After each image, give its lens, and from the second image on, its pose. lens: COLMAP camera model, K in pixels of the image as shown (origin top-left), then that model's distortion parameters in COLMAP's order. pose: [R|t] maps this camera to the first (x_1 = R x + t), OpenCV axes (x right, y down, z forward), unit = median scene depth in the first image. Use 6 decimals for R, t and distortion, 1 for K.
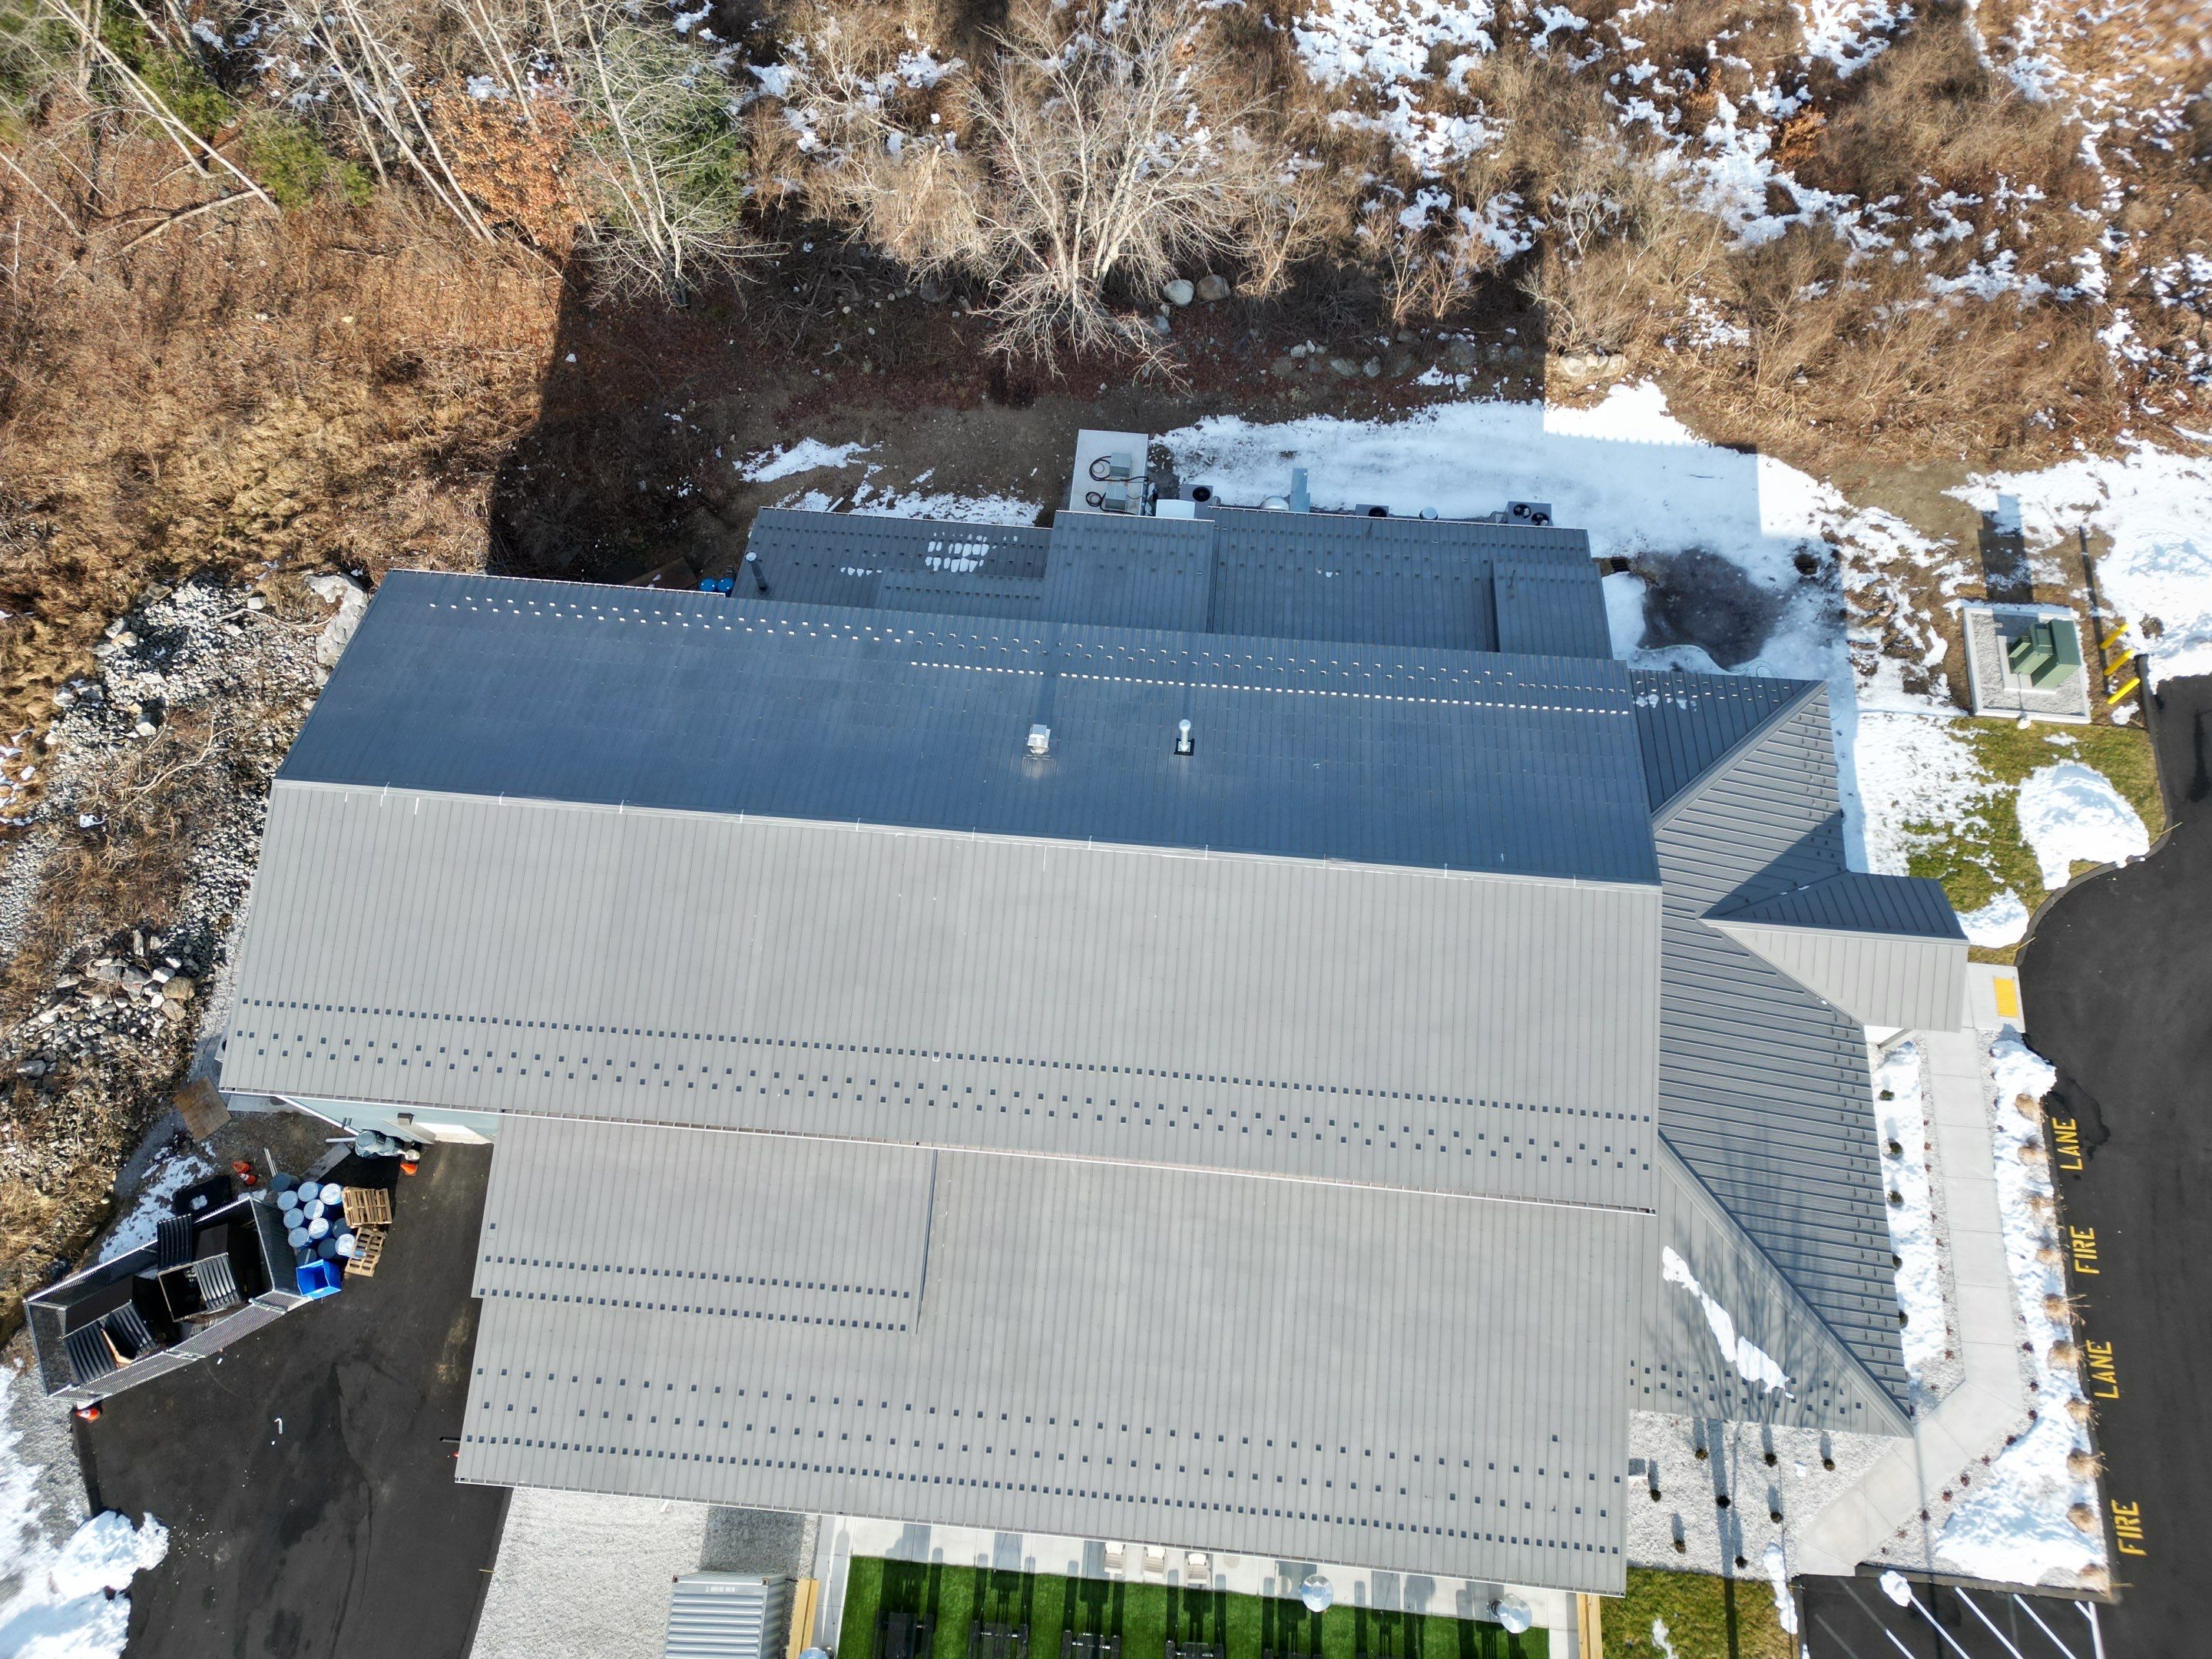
lens RADIAL K [[1543.1, 0, 1111.4], [0, 1543.1, 846.7], [0, 0, 1]] dist [0.069561, -0.055000]
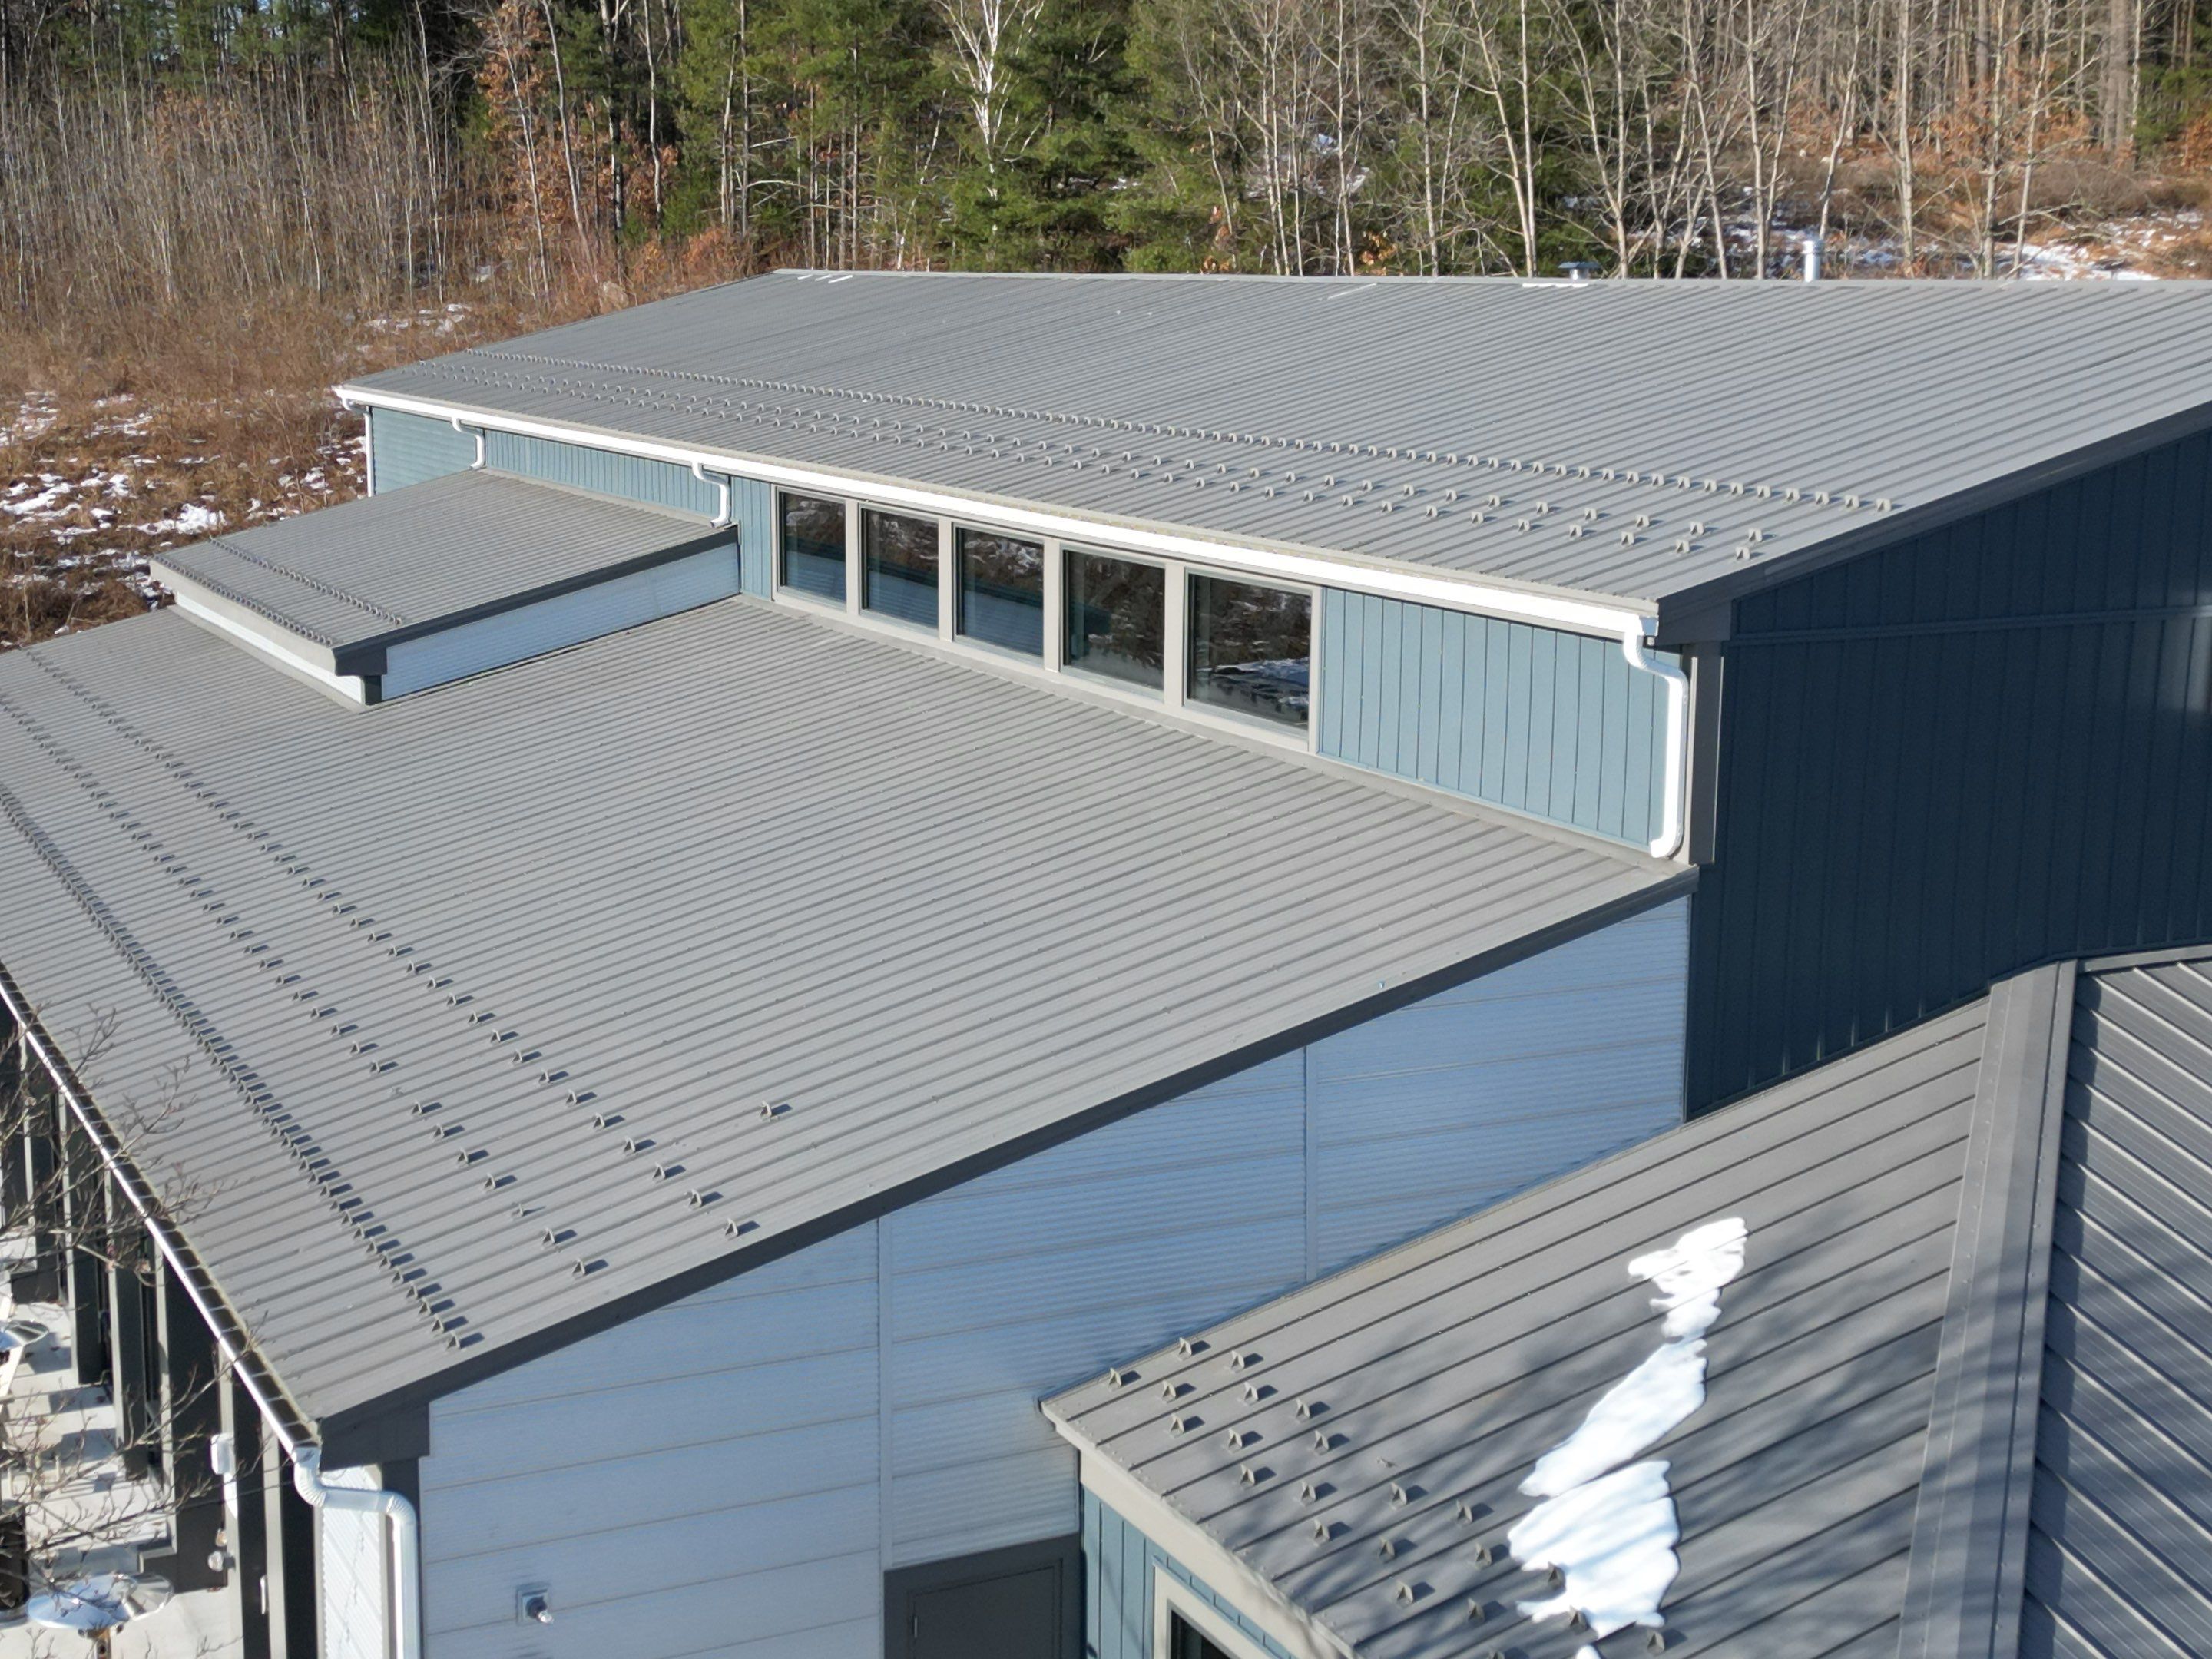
lens RADIAL K [[3068.5, 0, 1117.6], [0, 3068.5, 835.5], [0, 0, 1]] dist [0.108749, 0.000000]
pose [[0.525235, 0.167426, -0.834324, 0.640021], [-0.786670, 0.469377, -0.401044, 0.457901], [0.324467, 0.866980, 0.378242, 0.708657]]
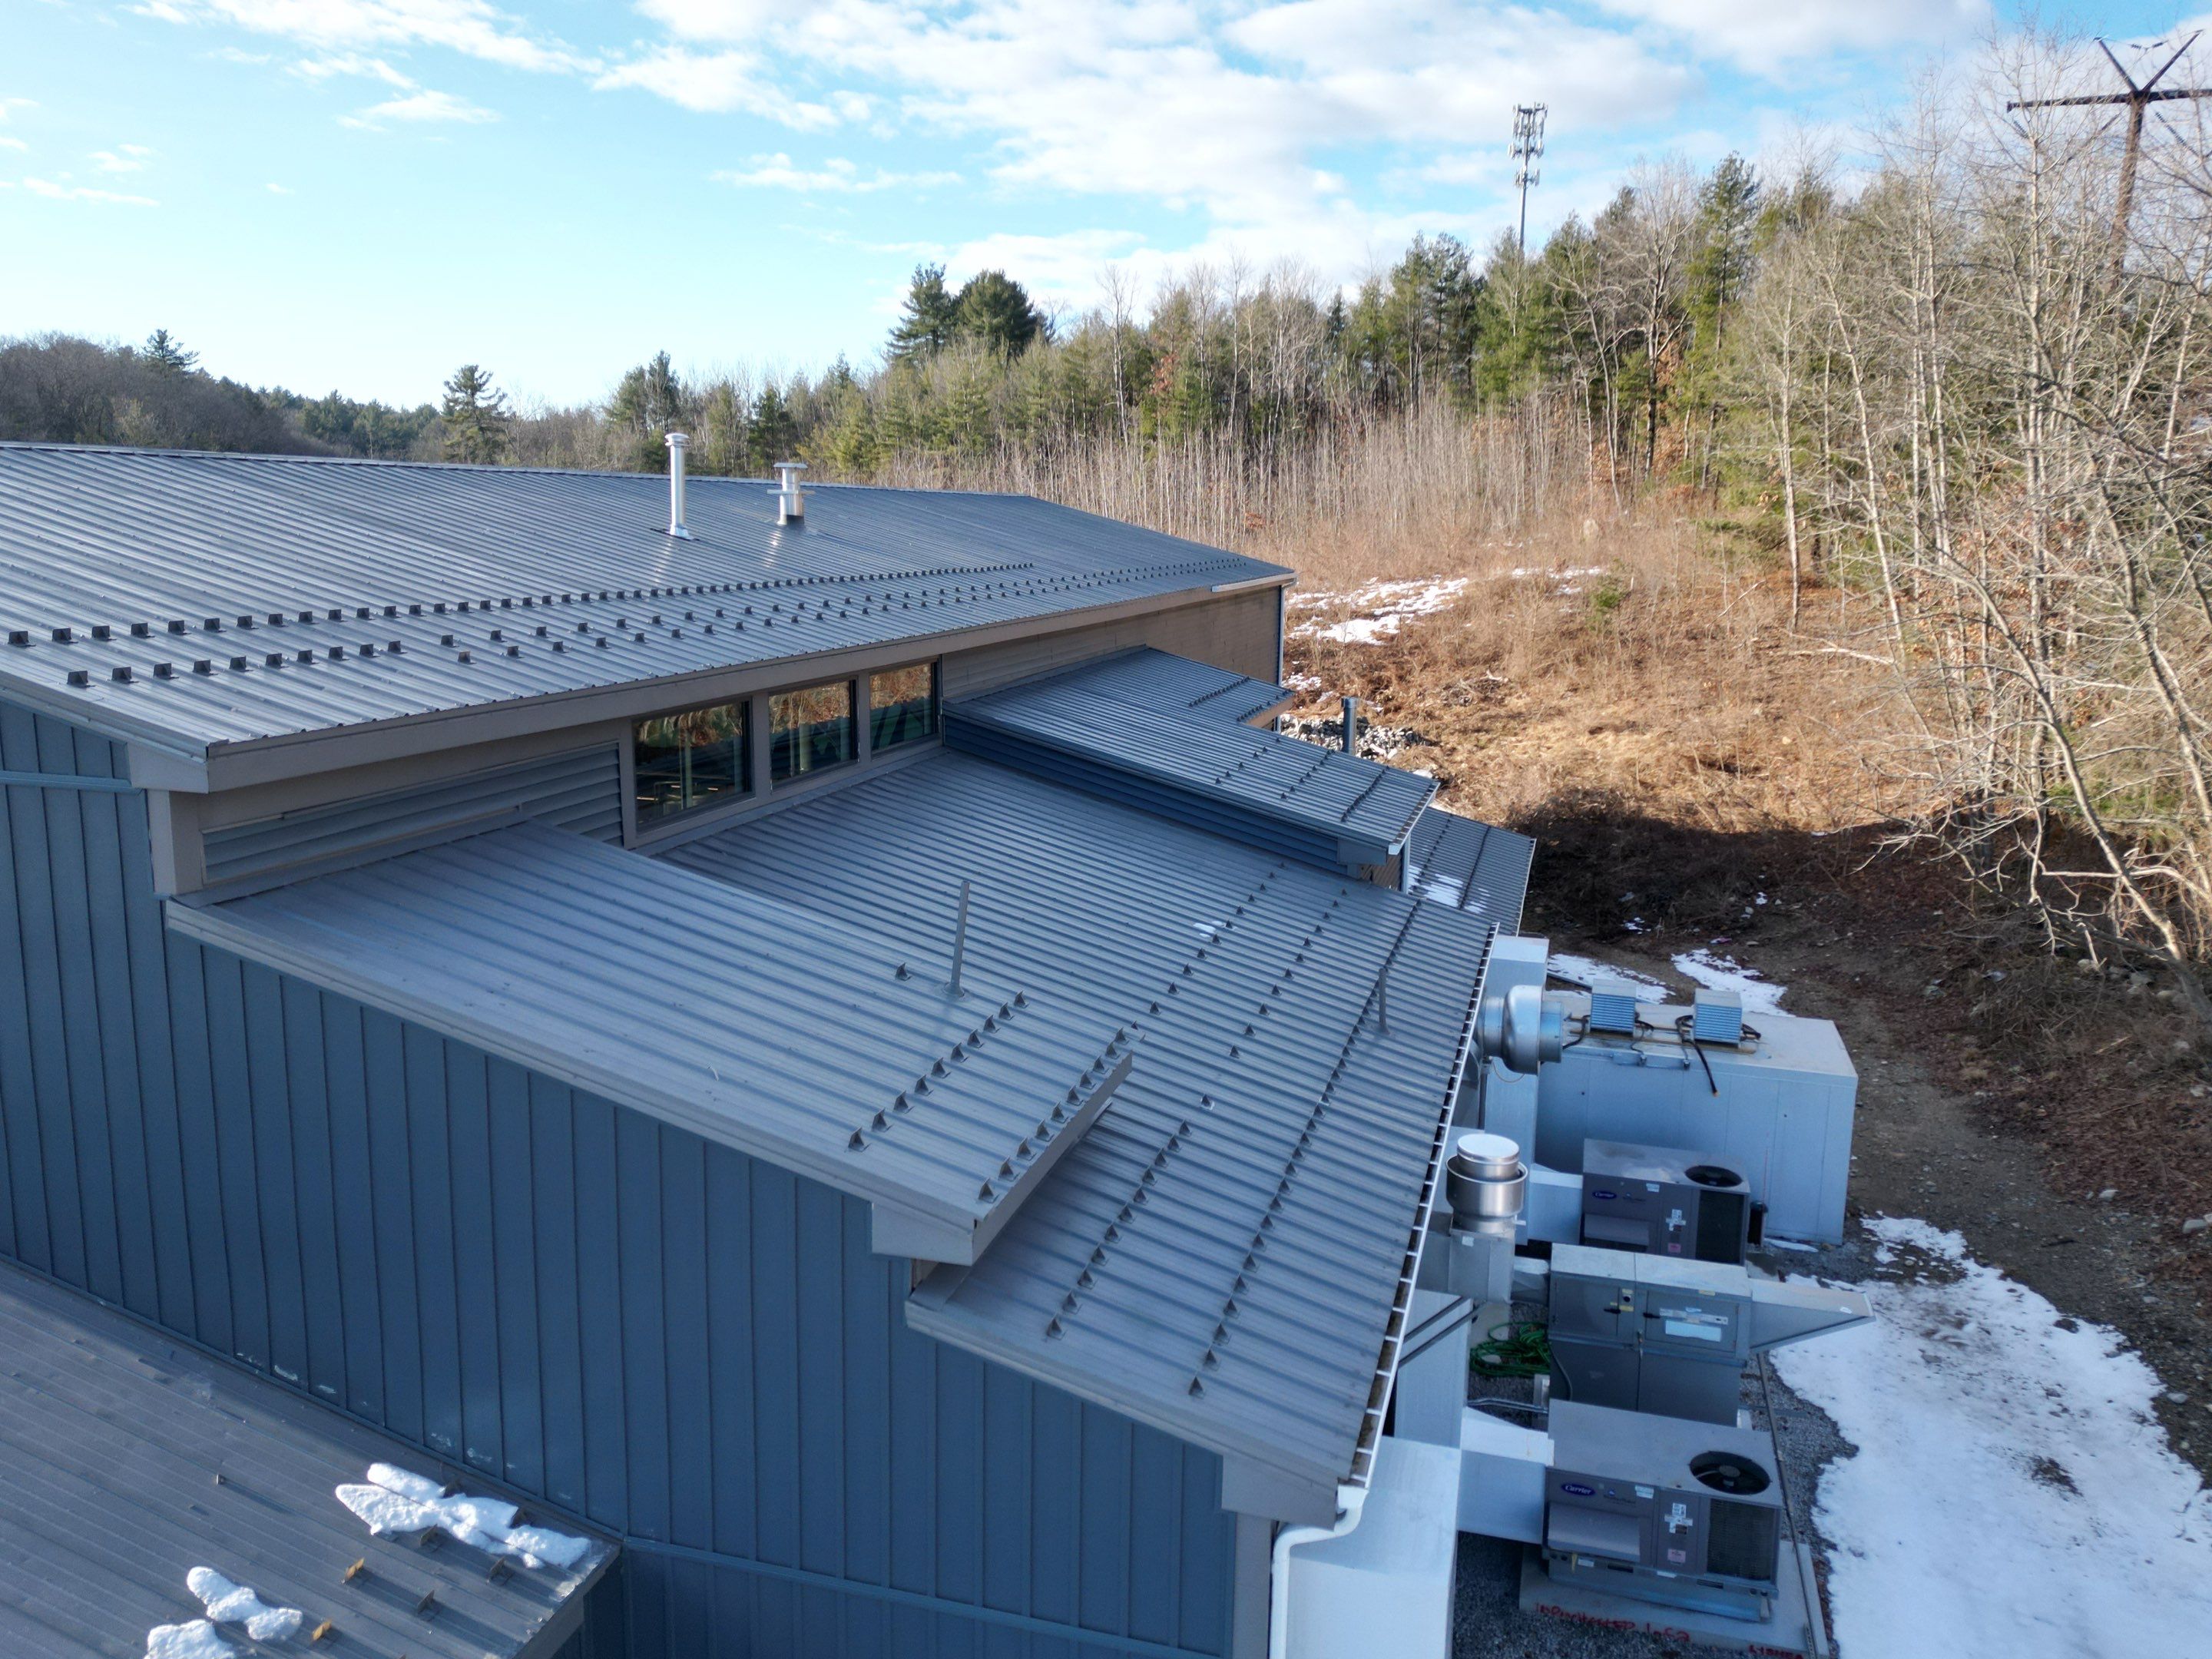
lens RADIAL K [[1637.8, 0, 1109.2], [0, 1637.8, 821.8], [0, 0, 1]] dist [0.084449, -0.074753]
pose [[-0.195537, 0.186769, -0.962748, 0.525399], [-0.903406, 0.347691, 0.250935, -0.283162], [0.381605, 0.918819, 0.100742, 1.046638]]
